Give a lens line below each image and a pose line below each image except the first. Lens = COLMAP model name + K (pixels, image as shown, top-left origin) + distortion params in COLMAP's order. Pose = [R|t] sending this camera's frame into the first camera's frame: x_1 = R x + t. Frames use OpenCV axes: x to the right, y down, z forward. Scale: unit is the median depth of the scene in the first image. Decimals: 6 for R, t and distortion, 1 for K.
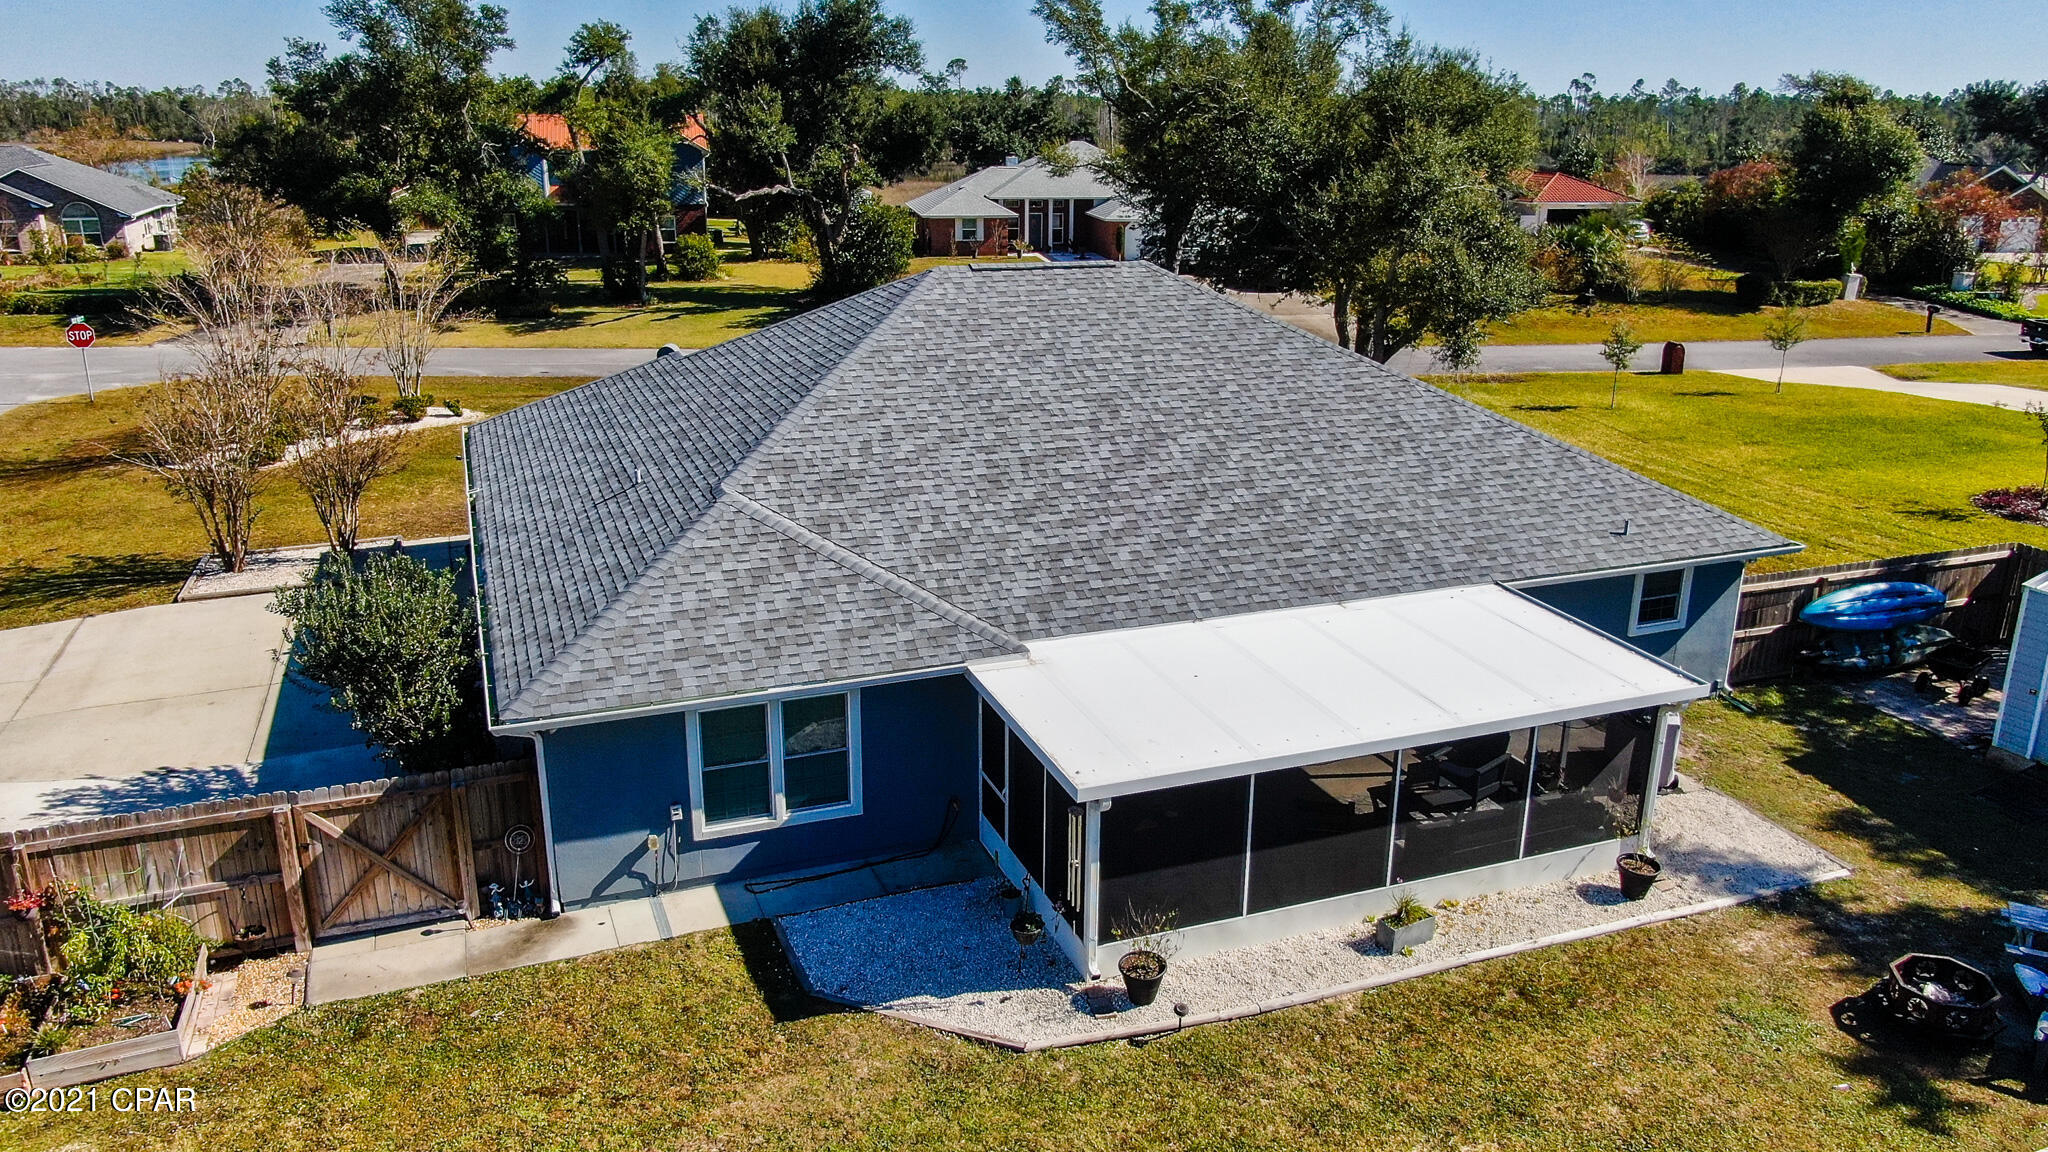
lens RADIAL K [[1455.0, 0, 1024.0], [0, 1455.0, 576.0], [0, 0, 1]] dist [-0.029068, 0.031447]
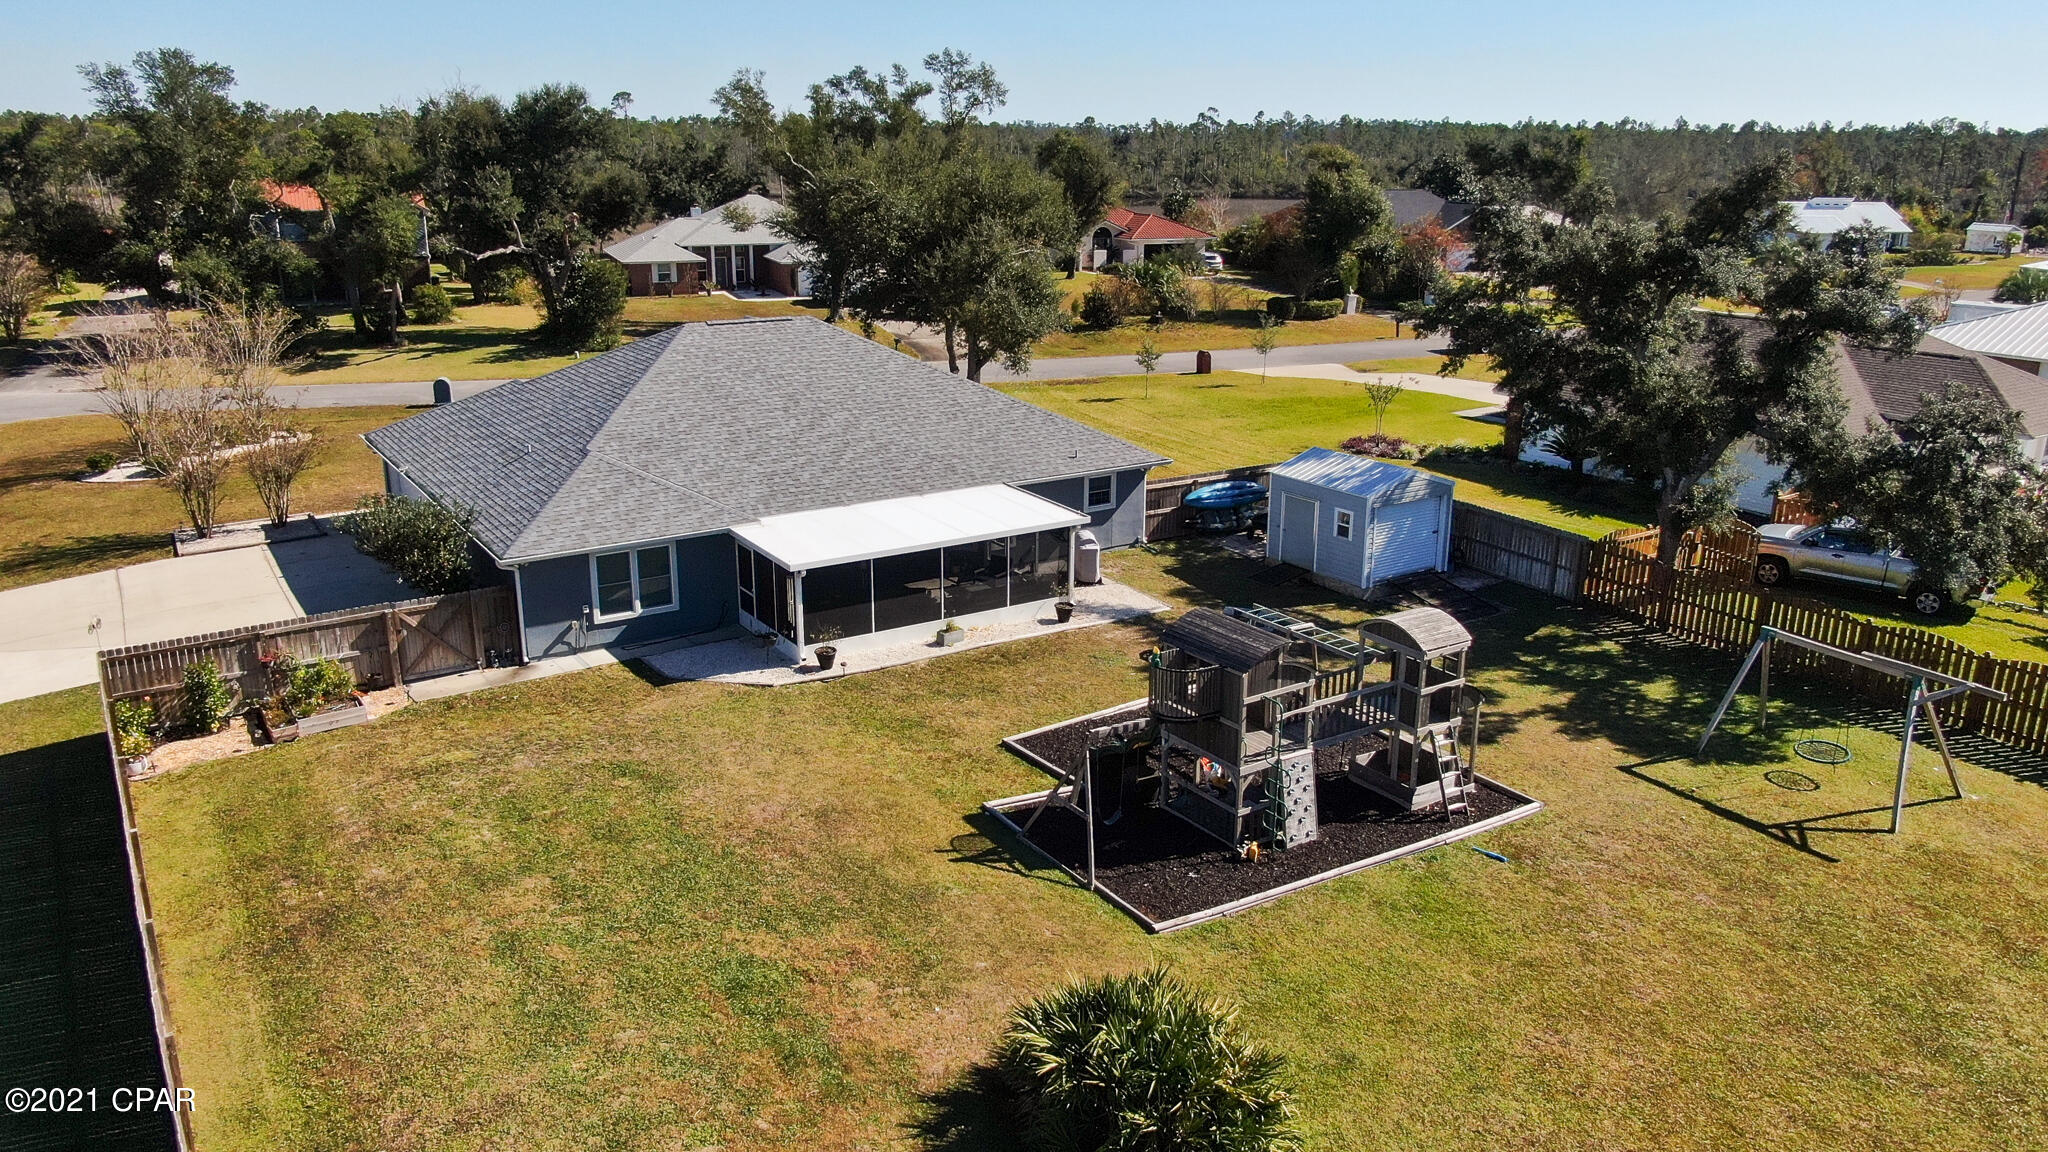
lens RADIAL K [[1455.0, 0, 1024.0], [0, 1455.0, 576.0], [0, 0, 1]] dist [-0.029068, 0.031447]
pose [[0.976256, -0.062415, 0.207435, -0.049171], [0.065179, 0.997852, -0.006511, 0.129783], [-0.206583, 0.019877, 0.978227, -0.805850]]
